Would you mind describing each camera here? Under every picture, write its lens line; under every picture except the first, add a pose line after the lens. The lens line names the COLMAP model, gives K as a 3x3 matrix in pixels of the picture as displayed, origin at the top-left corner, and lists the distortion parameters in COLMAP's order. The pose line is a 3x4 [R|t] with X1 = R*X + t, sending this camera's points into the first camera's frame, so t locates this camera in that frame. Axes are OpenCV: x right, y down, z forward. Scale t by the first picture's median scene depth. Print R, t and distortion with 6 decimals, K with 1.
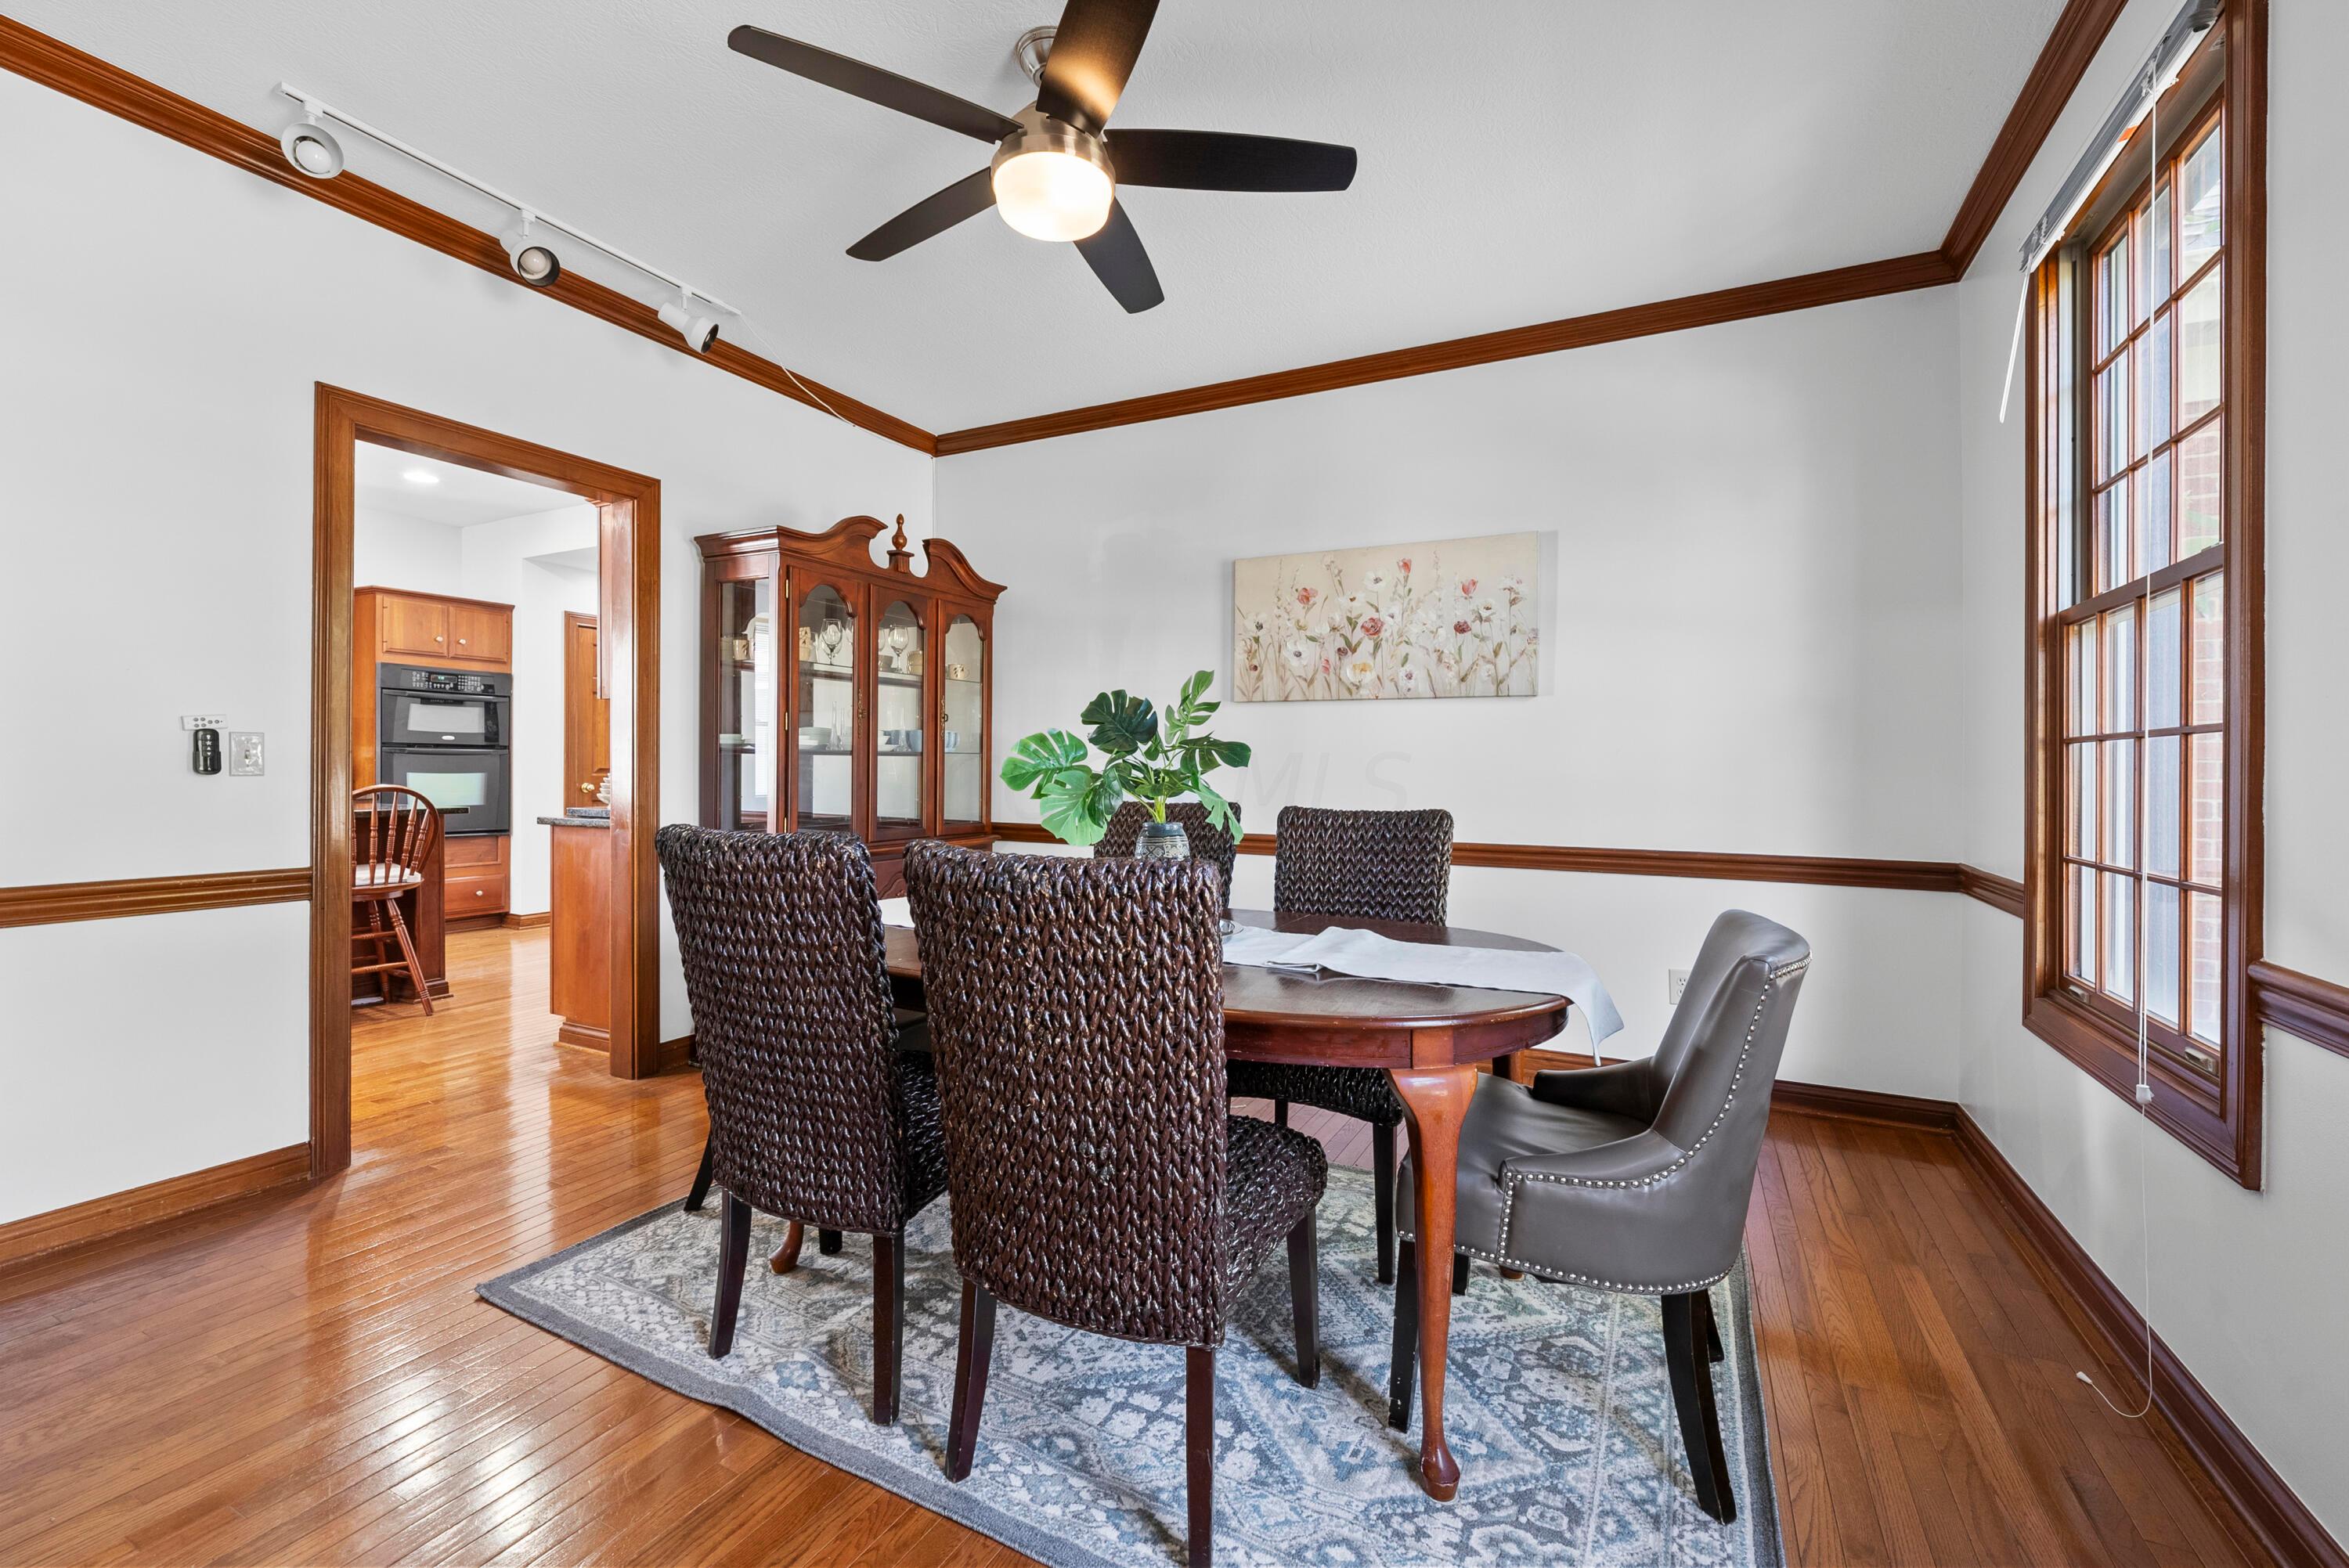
lens RADIAL K [[997.5, 0, 1174.5], [0, 997.5, 784.0], [0, 0, 1]] dist [-0.002058, -0.000113]
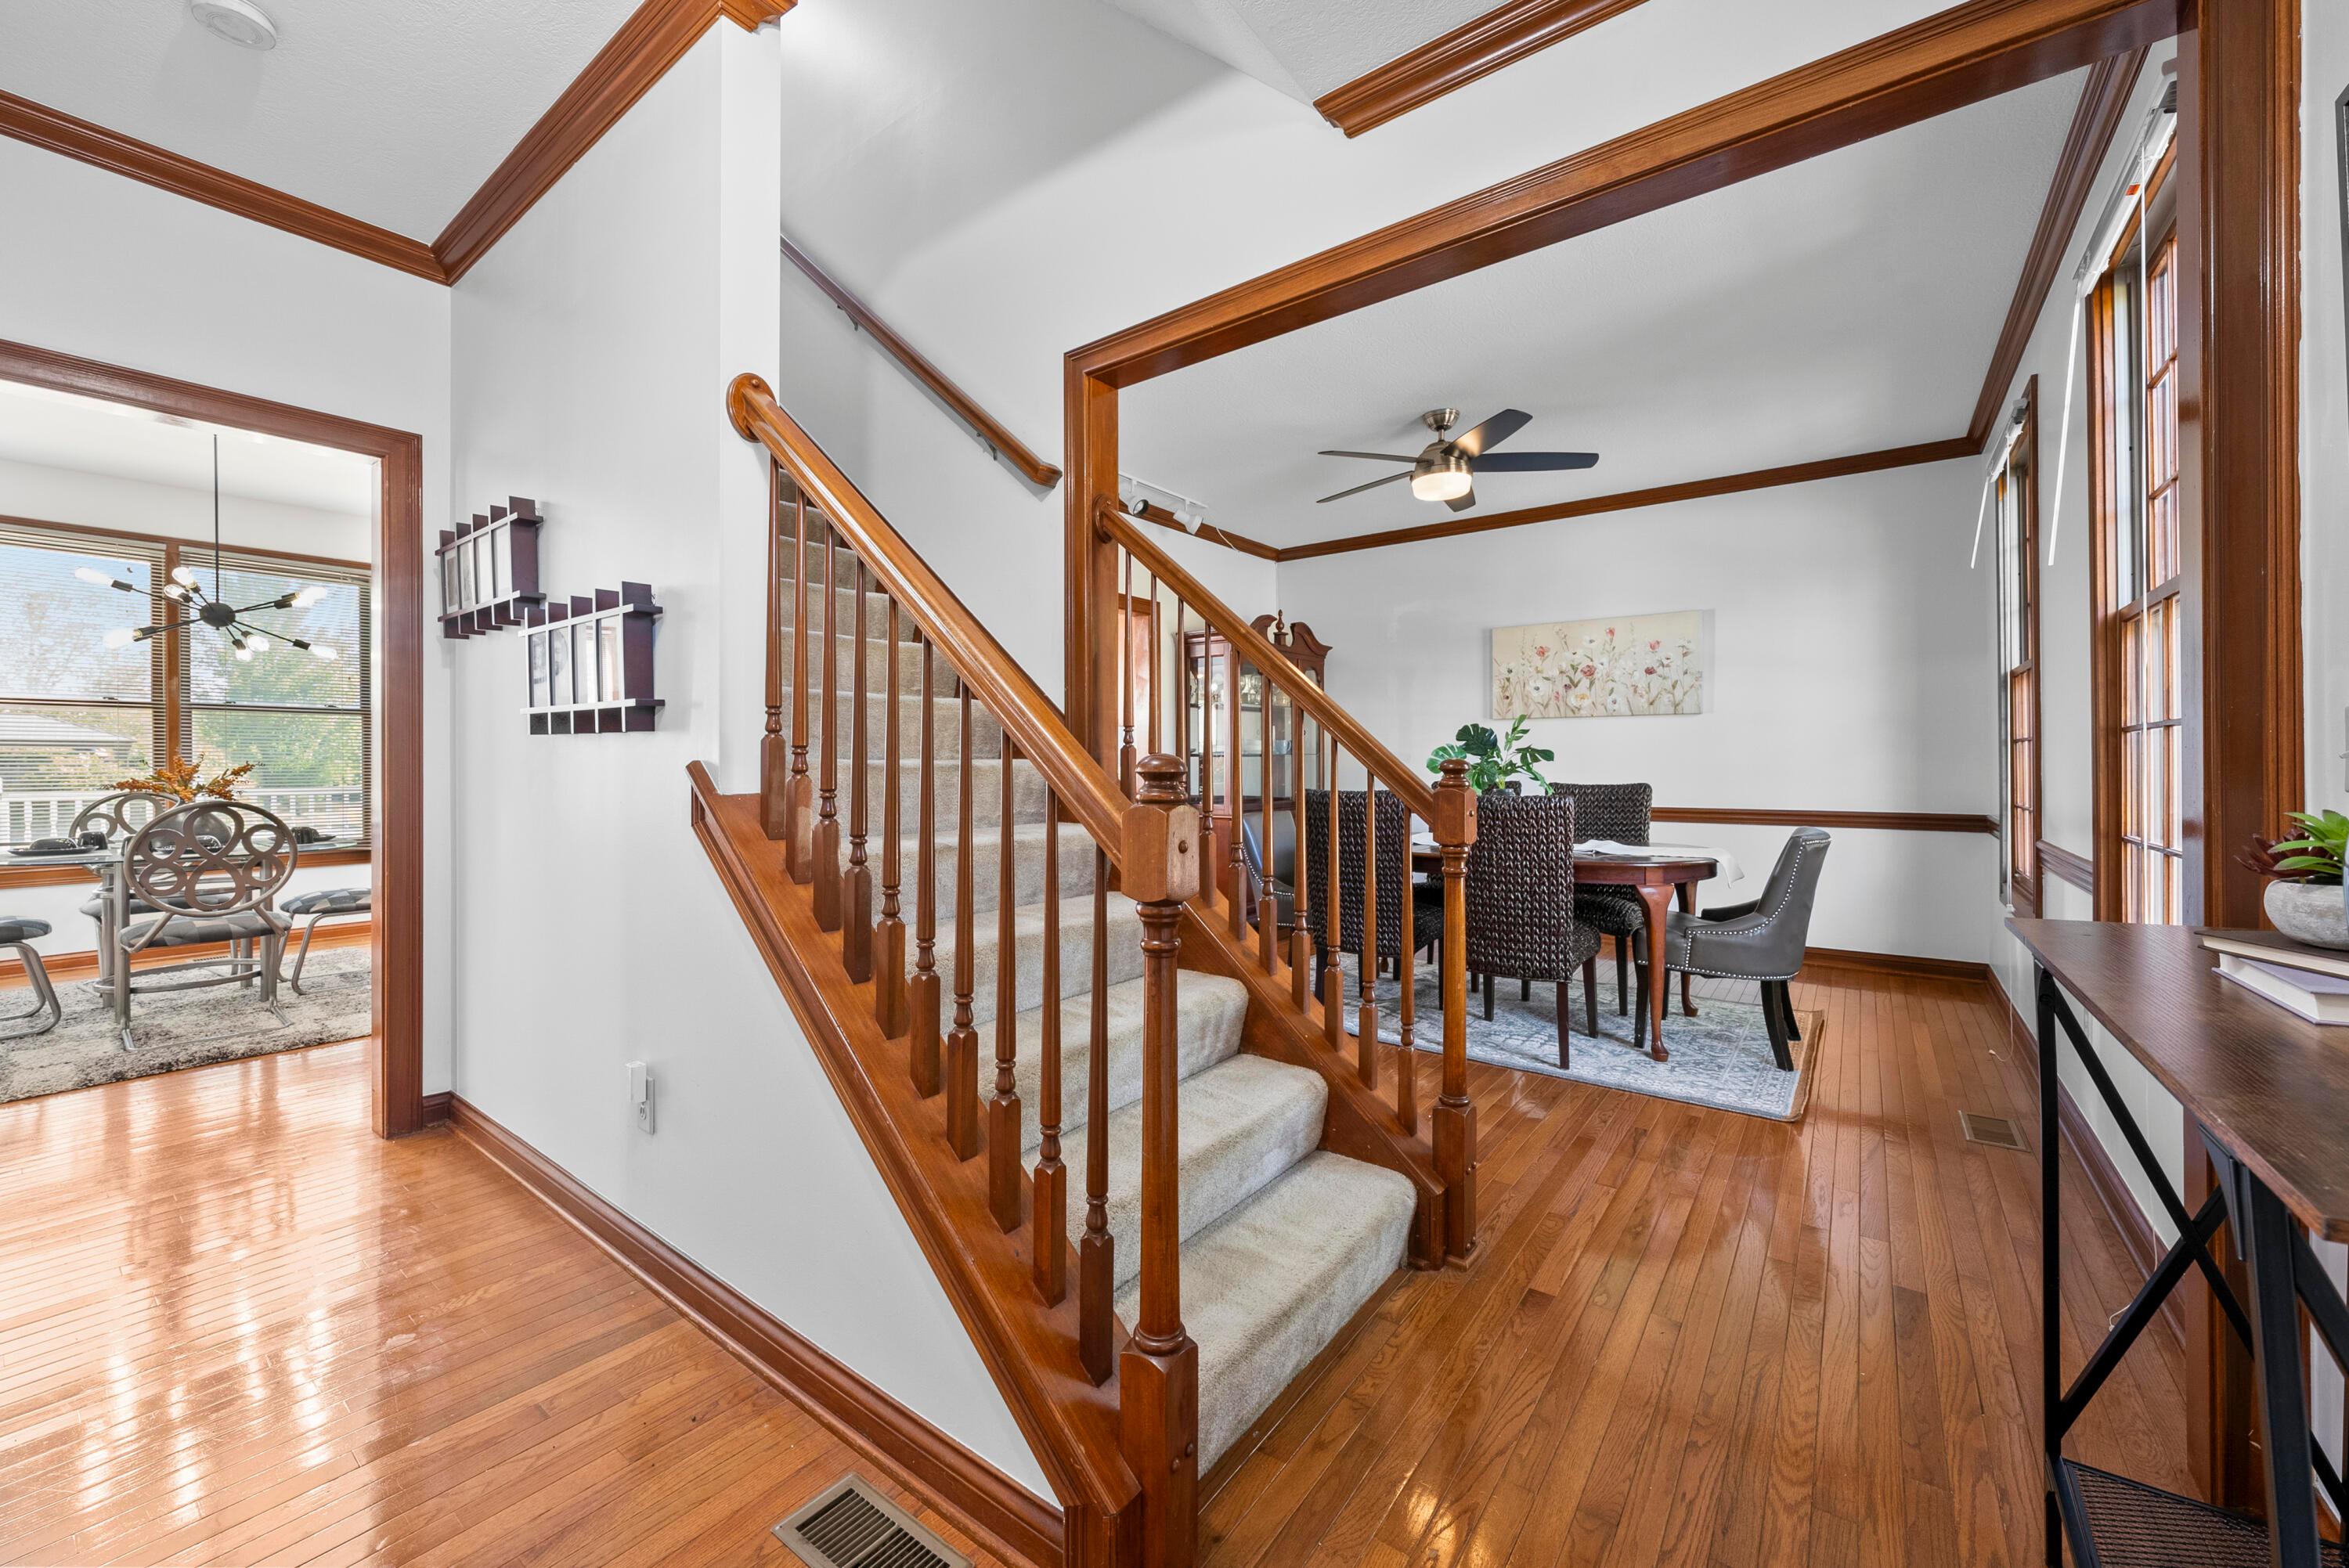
lens RADIAL K [[916.0, 0, 1176.8], [0, 916.0, 770.2], [0, 0, 1]] dist [0.000055, -0.000050]
pose [[0.984093, -0.011744, -0.177263, -0.219478], [0.010329, 0.999907, -0.008900, 0.006619], [0.177351, 0.006928, 0.984123, -0.632325]]
